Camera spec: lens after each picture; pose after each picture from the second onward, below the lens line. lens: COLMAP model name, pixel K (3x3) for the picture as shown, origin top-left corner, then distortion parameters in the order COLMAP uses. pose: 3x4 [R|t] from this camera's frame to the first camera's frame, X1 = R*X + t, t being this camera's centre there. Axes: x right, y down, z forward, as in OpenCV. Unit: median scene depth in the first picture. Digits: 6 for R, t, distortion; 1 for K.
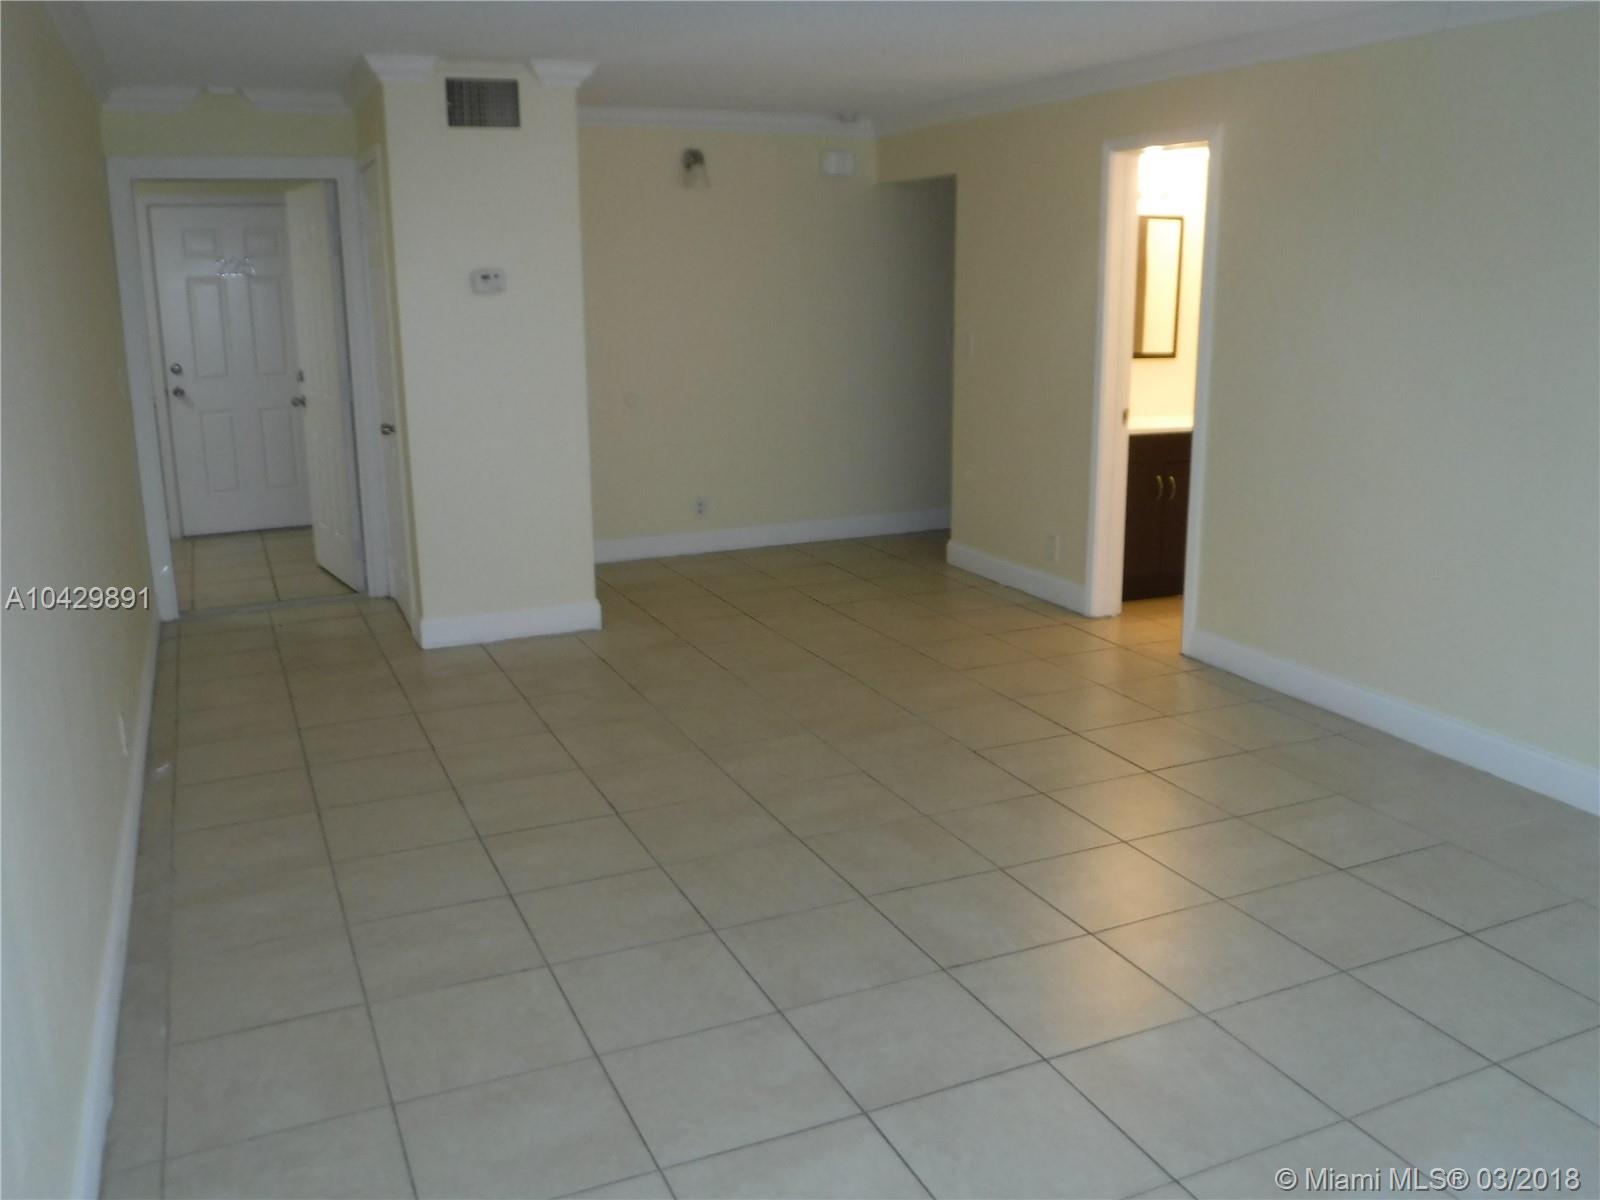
lens RADIAL K [[1368.8, 0, 813.8], [0, 1368.8, 605.2], [0, 0, 1]] dist [-0.015965, 0.002052]
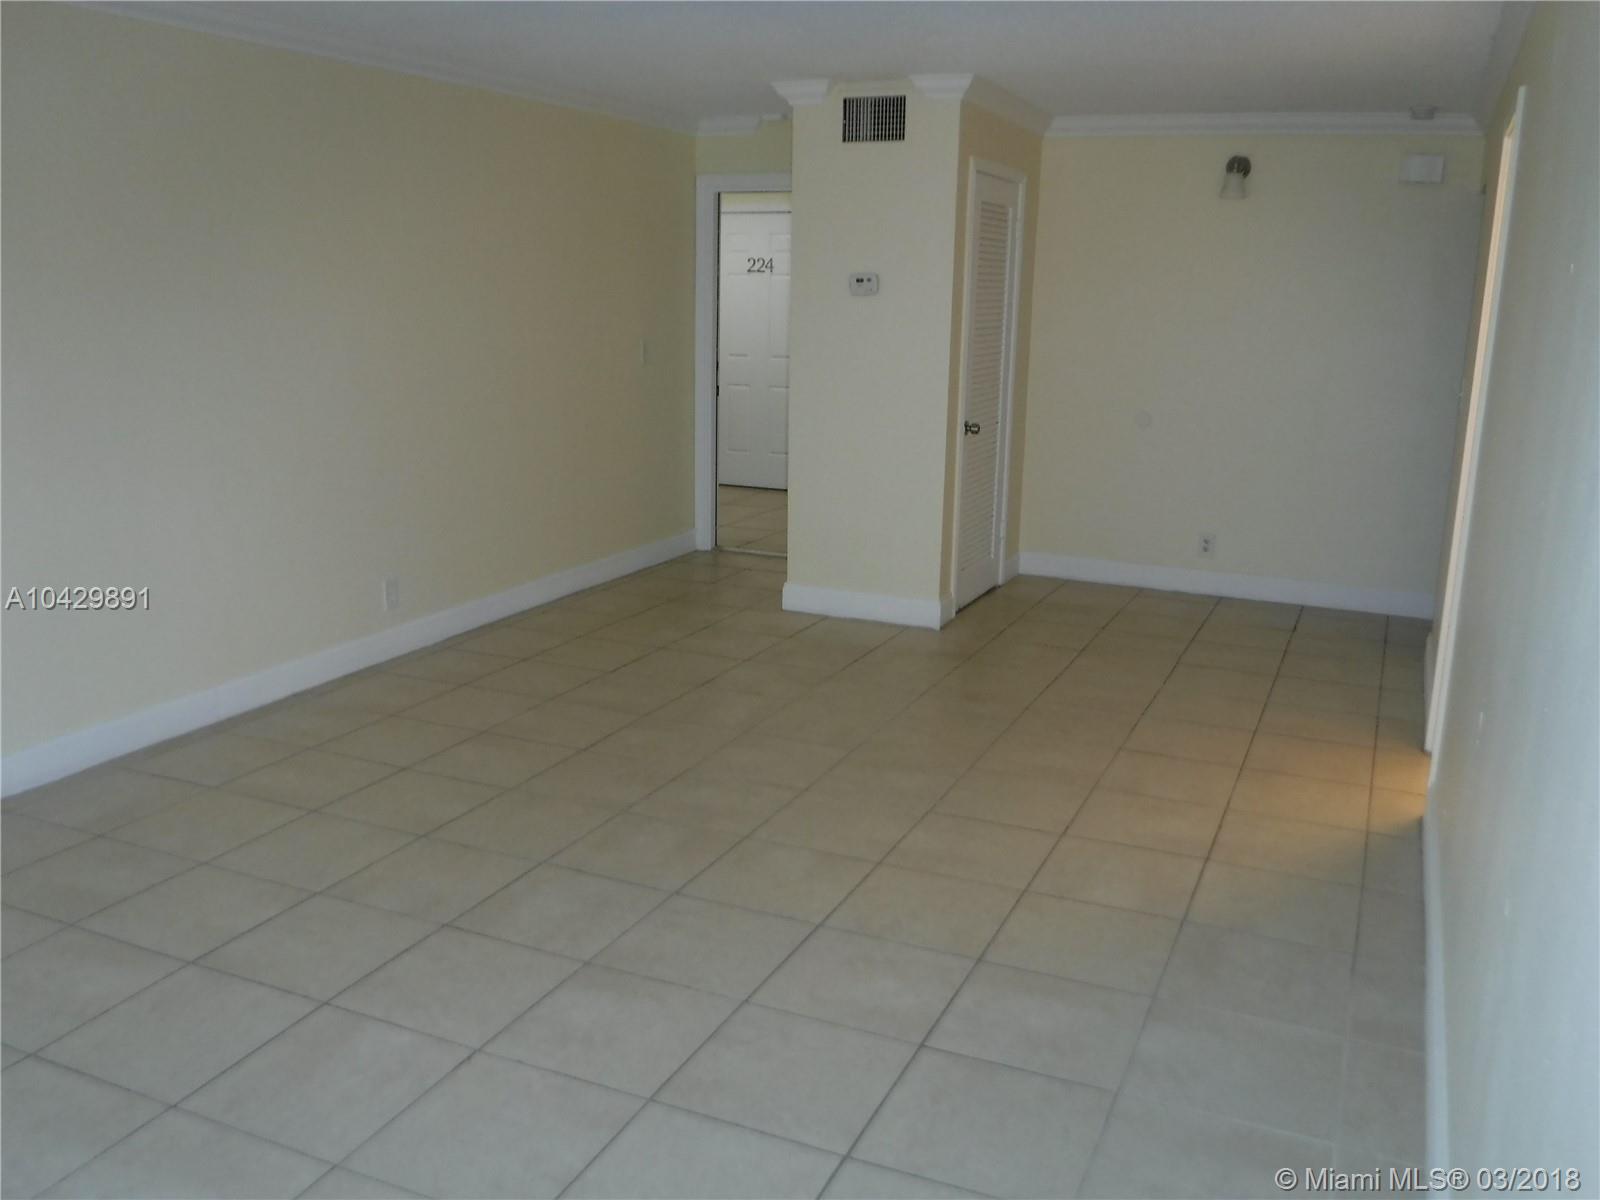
lens RADIAL K [[1368.8, 0, 813.2], [0, 1368.8, 594.7], [0, 0, 1]] dist [-0.015965, 0.002052]
pose [[0.676100, 0.195831, -0.710309, 0.557283], [-0.210407, 0.975205, 0.068588, -0.064988], [0.706128, 0.103082, 0.700540, 0.246573]]
